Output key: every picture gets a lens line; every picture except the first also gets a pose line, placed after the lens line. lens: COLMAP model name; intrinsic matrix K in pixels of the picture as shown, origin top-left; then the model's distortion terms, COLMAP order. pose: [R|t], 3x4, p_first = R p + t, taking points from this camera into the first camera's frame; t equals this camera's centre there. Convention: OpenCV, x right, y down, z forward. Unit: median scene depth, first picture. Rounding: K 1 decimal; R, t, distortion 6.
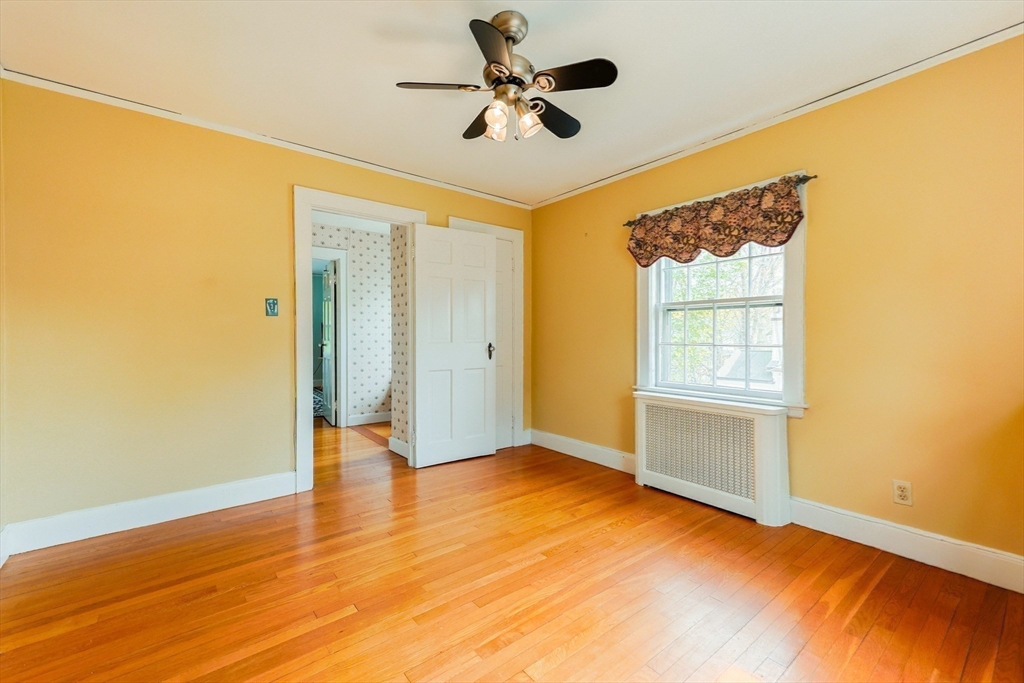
lens RADIAL K [[431.3, 0, 508.6], [0, 431.3, 335.6], [0, 0, 1]] dist [0.059631, -0.000046]
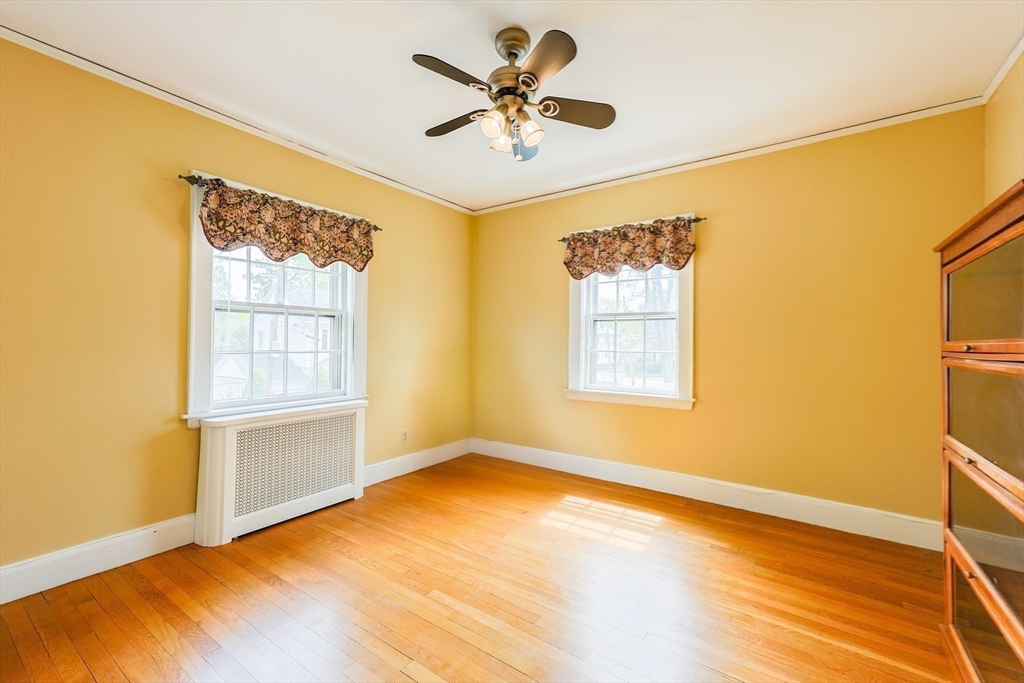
lens RADIAL K [[431.6, 0, 512.0], [0, 431.6, 341.5], [0, 0, 1]] dist [-0.000319, -0.000099]
pose [[-0.283143, 0.010295, 0.959023, -0.611845], [0.004175, 0.999946, -0.009502, 0.008429], [-0.959069, 0.001313, -0.283170, 0.834826]]
